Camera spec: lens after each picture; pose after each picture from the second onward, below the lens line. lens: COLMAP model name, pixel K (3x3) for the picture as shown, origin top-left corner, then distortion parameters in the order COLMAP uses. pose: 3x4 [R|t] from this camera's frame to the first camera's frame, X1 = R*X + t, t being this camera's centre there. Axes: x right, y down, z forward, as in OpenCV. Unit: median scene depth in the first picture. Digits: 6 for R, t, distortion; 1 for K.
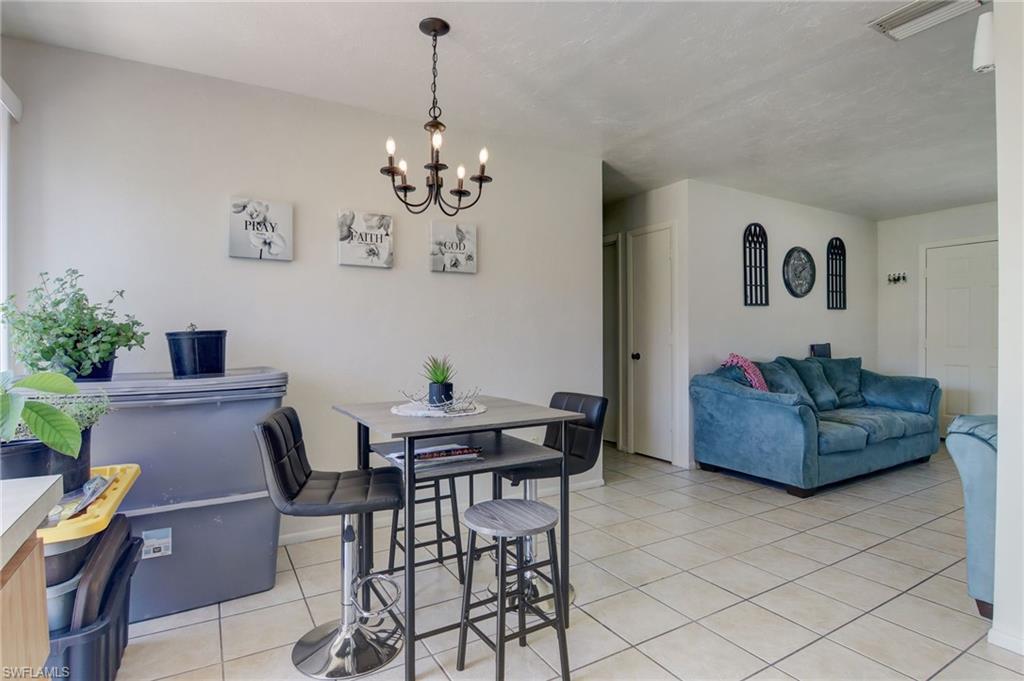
lens RADIAL K [[519.5, 0, 514.0], [0, 519.5, 335.6], [0, 0, 1]] dist [-0.008901, -0.010143]
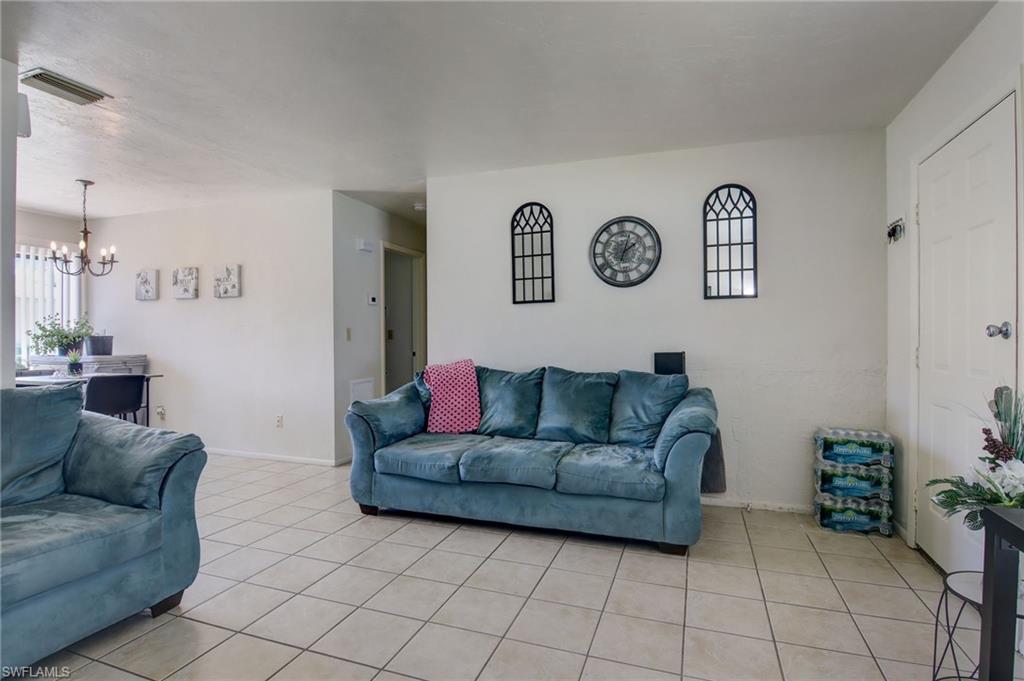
lens RADIAL K [[519.5, 0, 515.8], [0, 519.5, 341.6], [0, 0, 1]] dist [-0.008901, -0.010143]
pose [[0.643859, 0.003030, -0.765138, 1.471867], [-0.005659, 0.999984, -0.000802, 0.005044], [0.765124, 0.004846, 0.643865, 0.617861]]
